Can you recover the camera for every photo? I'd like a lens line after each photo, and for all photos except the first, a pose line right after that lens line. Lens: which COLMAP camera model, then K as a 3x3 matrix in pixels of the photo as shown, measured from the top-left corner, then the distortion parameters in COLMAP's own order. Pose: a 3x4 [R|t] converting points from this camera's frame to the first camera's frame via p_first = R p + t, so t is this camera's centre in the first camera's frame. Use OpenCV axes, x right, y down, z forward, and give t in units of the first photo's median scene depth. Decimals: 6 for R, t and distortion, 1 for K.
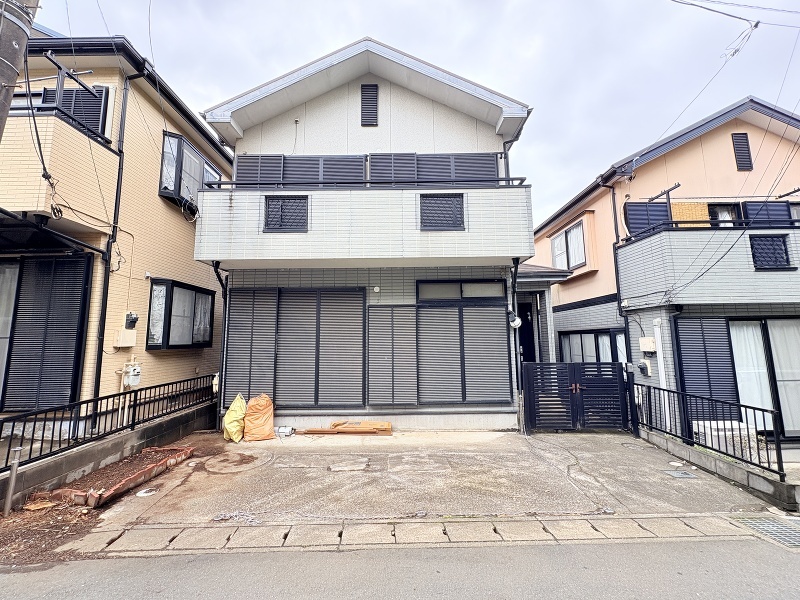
lens RADIAL K [[315.9, 0, 400.0], [0, 315.9, 300.4], [0, 0, 1]] dist [-0.000039, 0.000030]
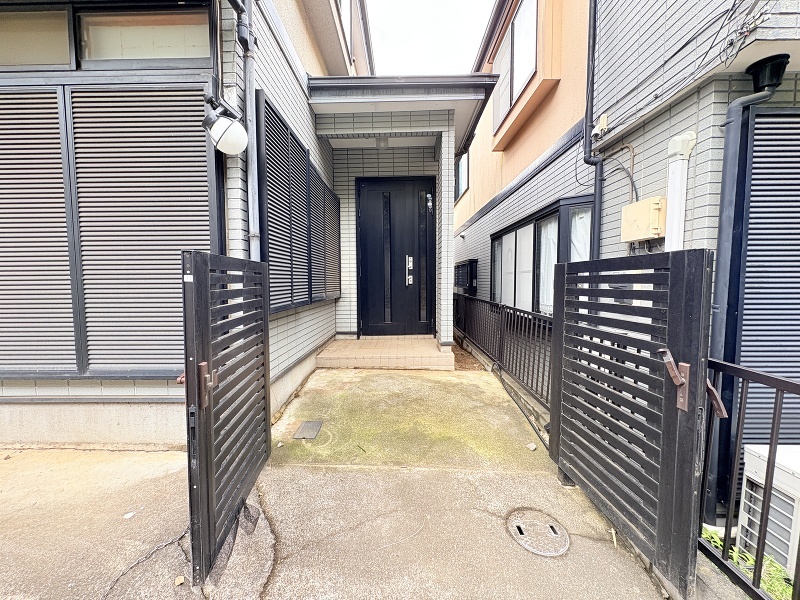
lens RADIAL K [[315.9, 0, 399.4], [0, 315.9, 299.7], [0, 0, 1]] dist [-0.000039, 0.000030]
pose [[0.999921, 0.009285, -0.008488, 0.568891], [-0.007582, 0.983205, 0.182346, 0.181251], [0.010039, -0.182267, 0.983198, 0.698746]]
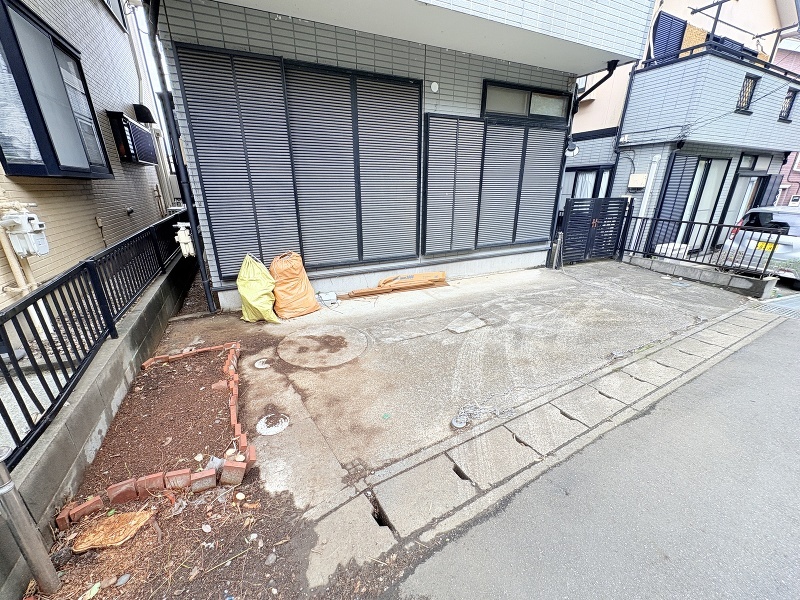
lens RADIAL K [[315.9, 0, 399.7], [0, 315.9, 297.3], [0, 0, 1]] dist [-0.000039, 0.000030]
pose [[0.899596, -0.139196, 0.413946, -0.518514], [-0.059936, 0.899527, 0.432734, 0.087210], [-0.432590, -0.414097, 0.800868, 0.346160]]
